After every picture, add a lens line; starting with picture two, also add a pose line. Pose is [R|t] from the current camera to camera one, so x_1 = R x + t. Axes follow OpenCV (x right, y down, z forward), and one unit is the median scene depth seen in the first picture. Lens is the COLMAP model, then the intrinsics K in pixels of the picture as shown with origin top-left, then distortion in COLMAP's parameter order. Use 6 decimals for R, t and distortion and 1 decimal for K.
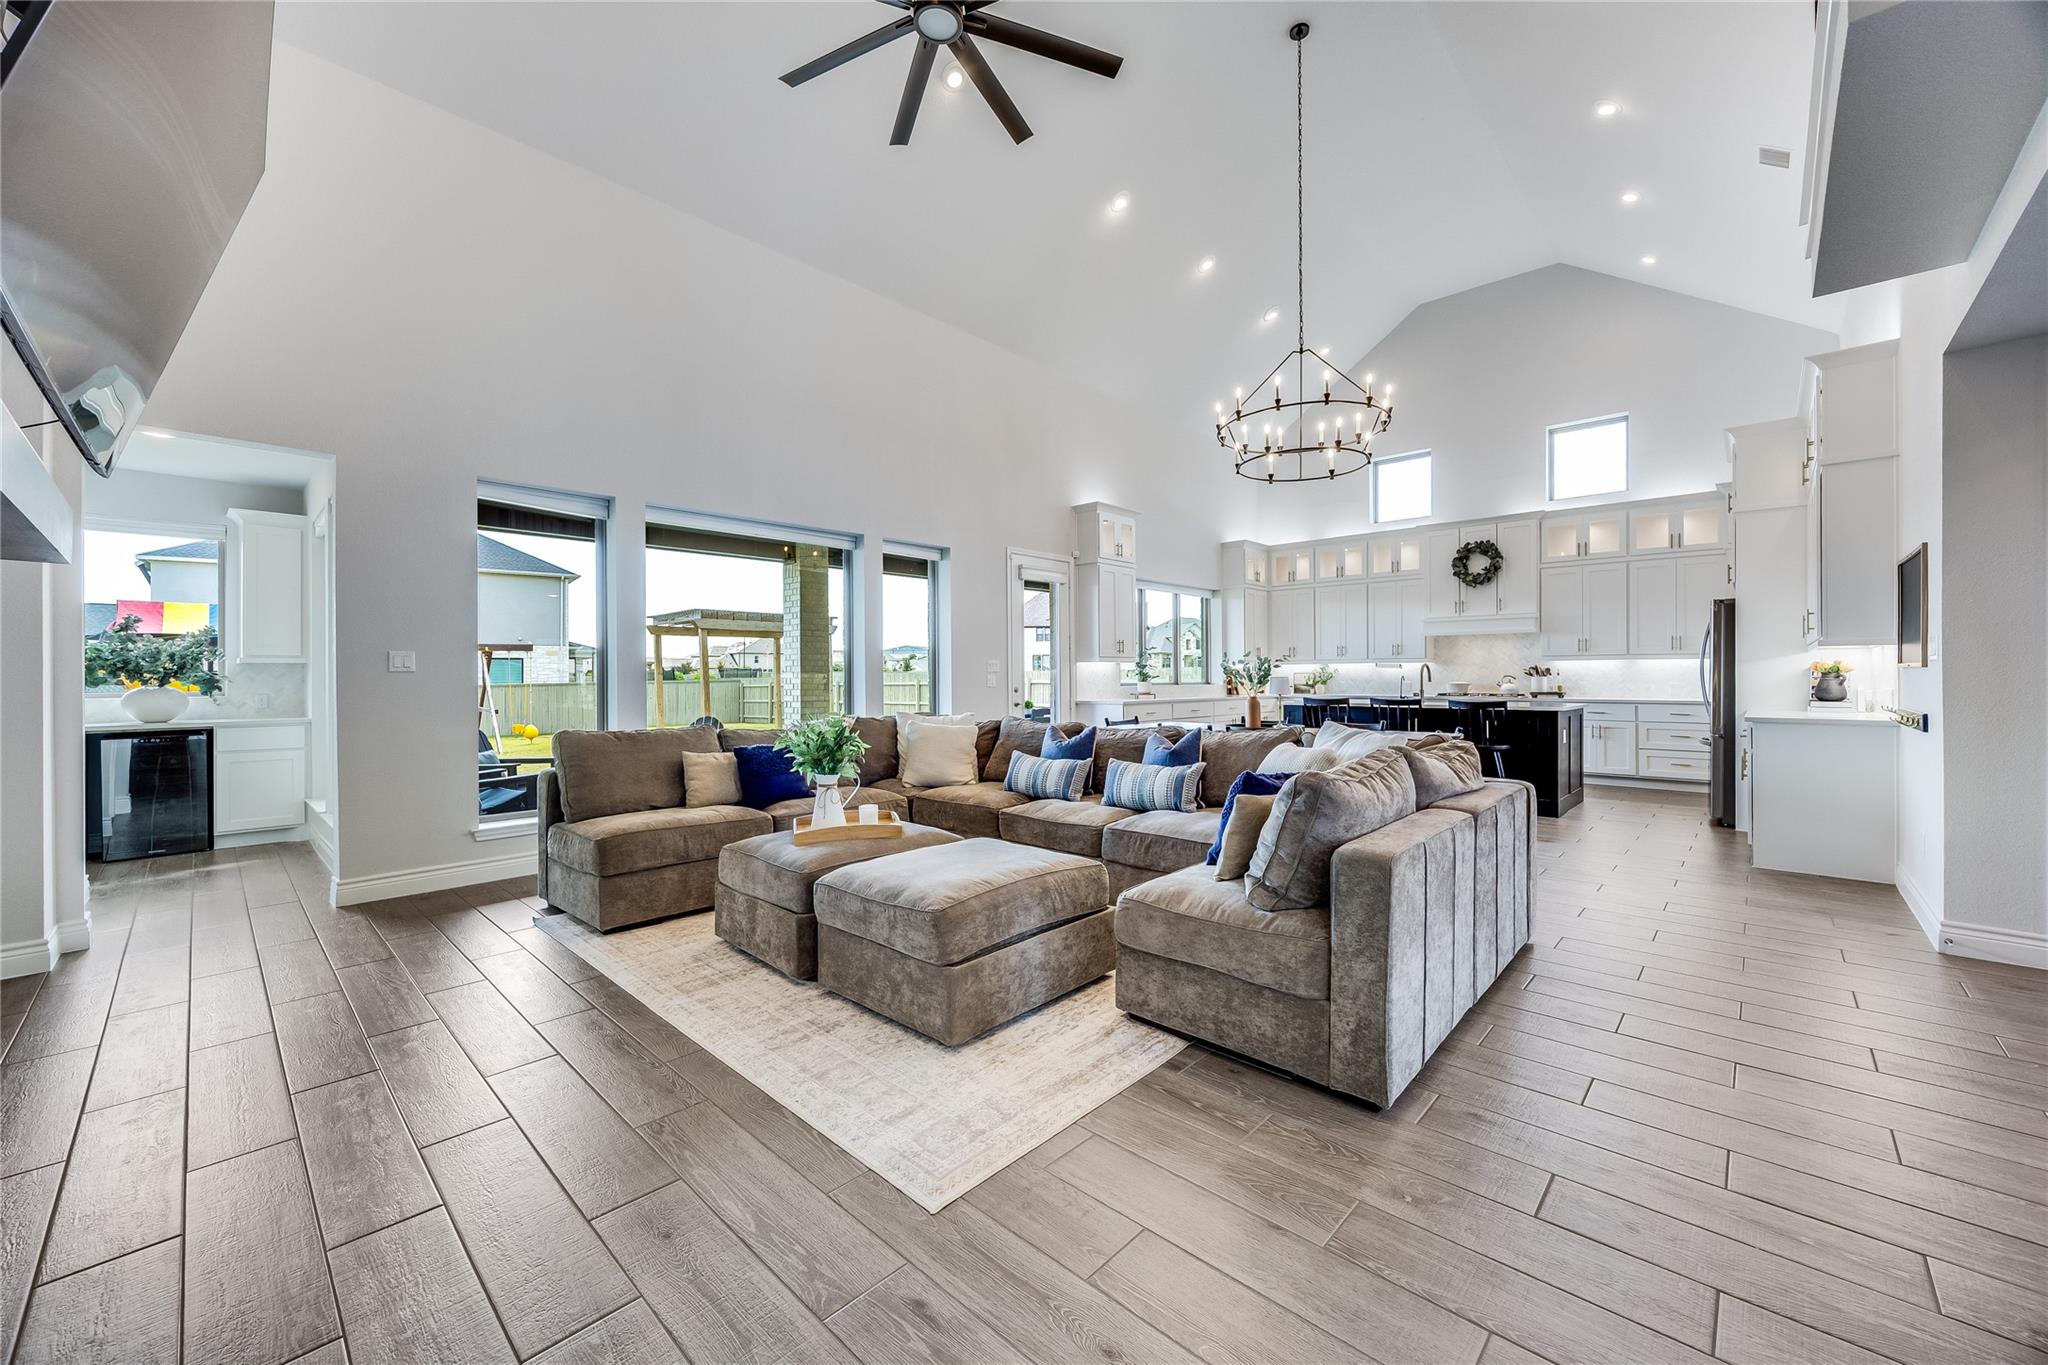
lens RADIAL K [[784.0, 0, 1024.0], [0, 784.0, 682.5], [0, 0, 1]] dist [-0.018129, -0.000197]
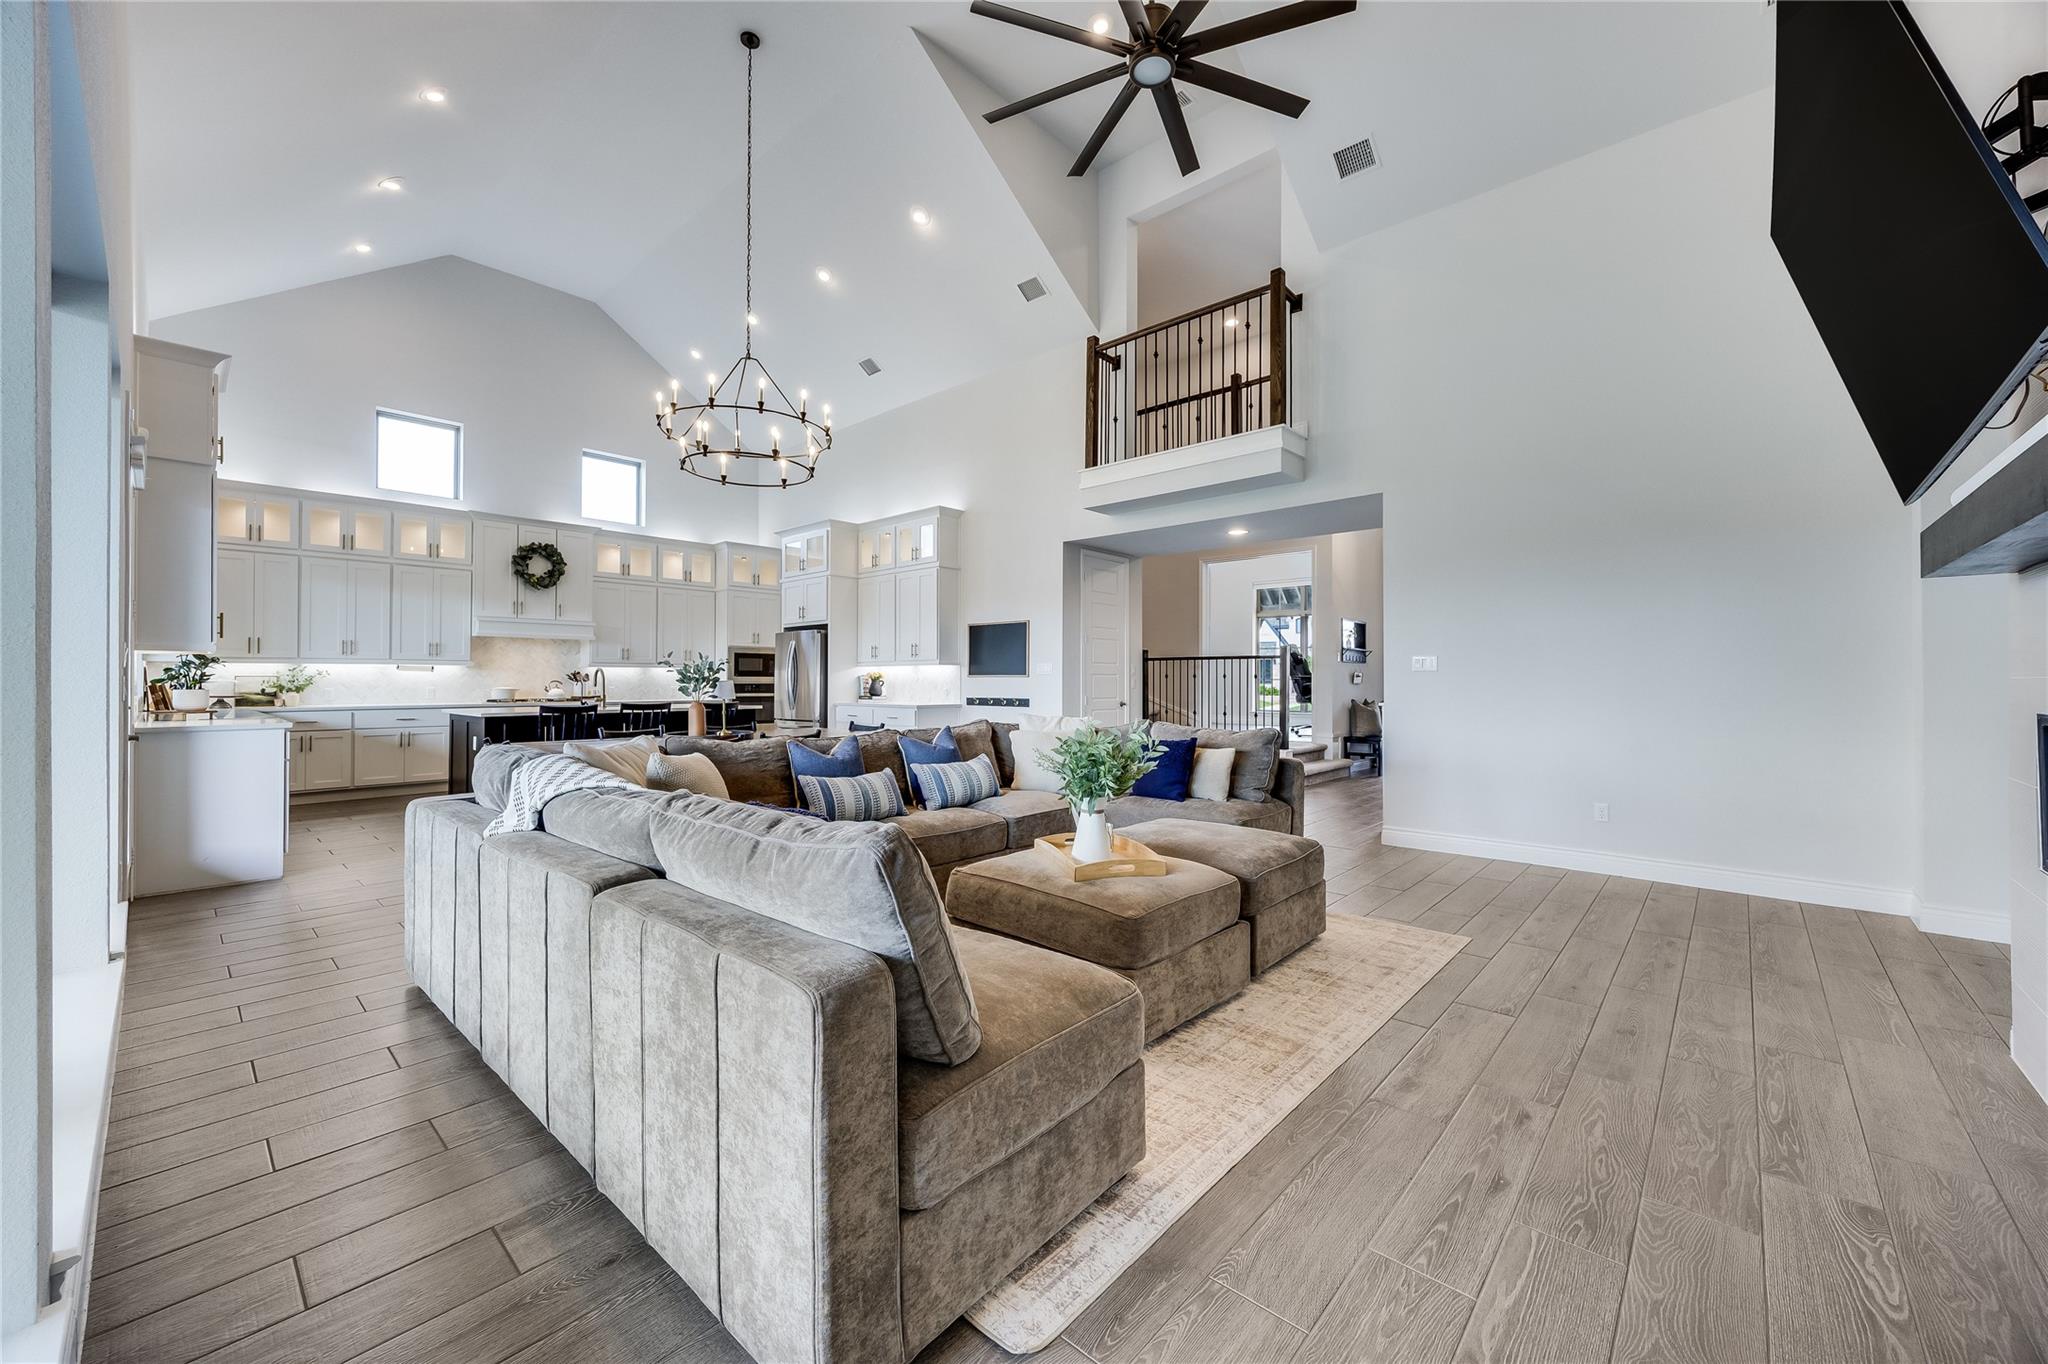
lens RADIAL K [[791.4, 0, 1014.7], [0, 791.4, 672.4], [0, 0, 1]] dist [0.006197, 0.000009]
pose [[-0.015359, 0.012534, 0.999803, -0.426502], [0.005899, 0.999905, -0.012444, -0.003611], [-0.999865, 0.005706, -0.015432, 0.428524]]
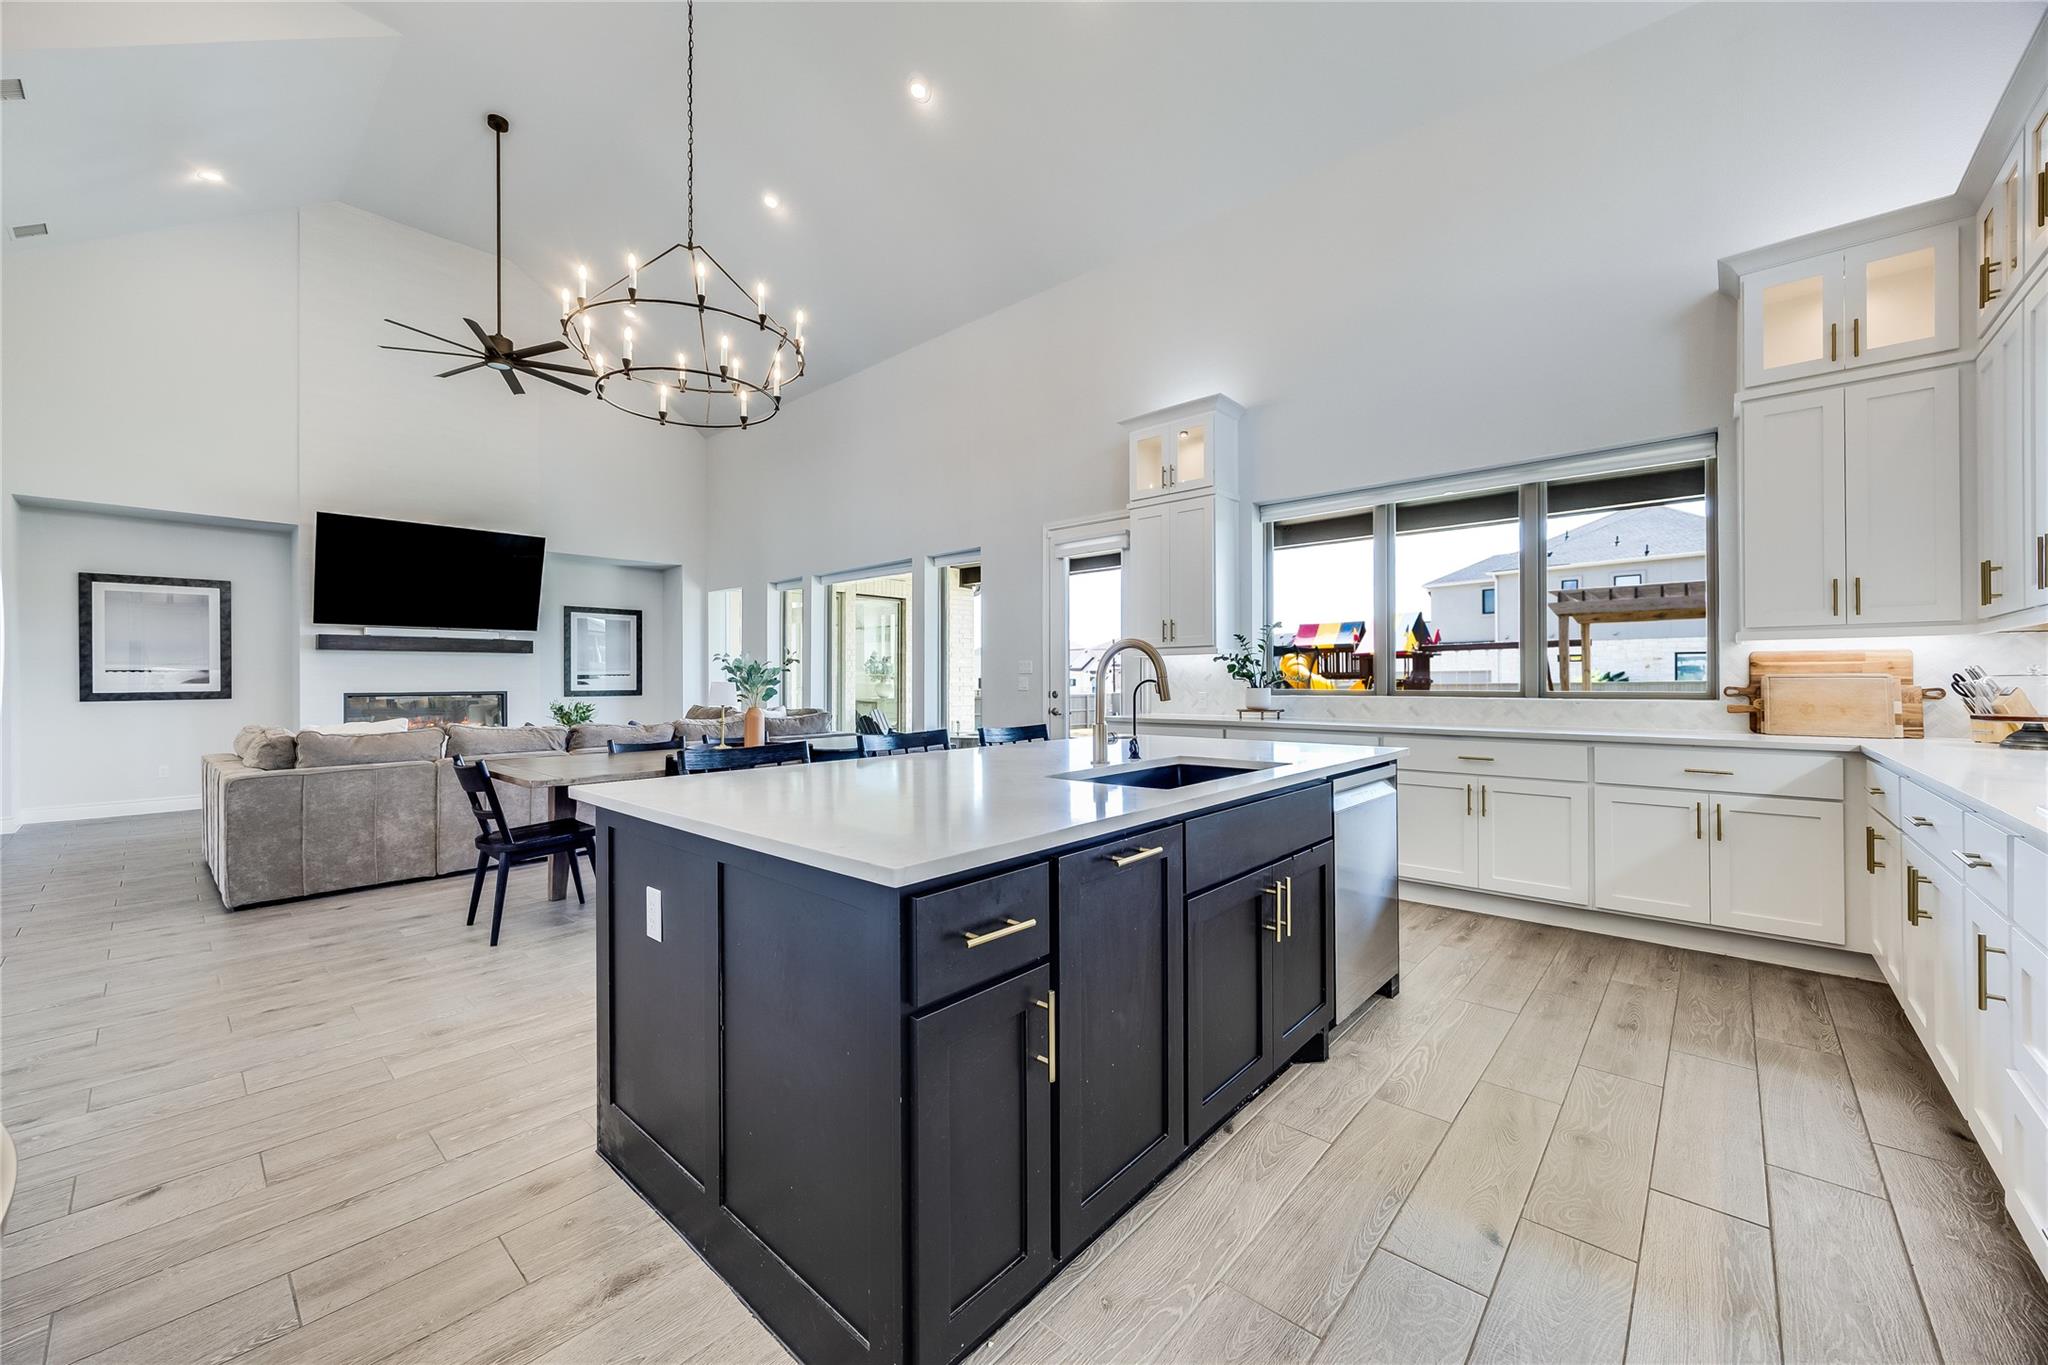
lens RADIAL K [[780.6, 0, 1024.0], [0, 780.6, 682.5], [0, 0, 1]] dist [-0.000184, -0.000073]
pose [[0.034405, 0.008438, -0.999372, 0.717135], [-0.000529, 0.999964, 0.008425, -0.009738], [0.999408, 0.000239, 0.034408, 0.822847]]
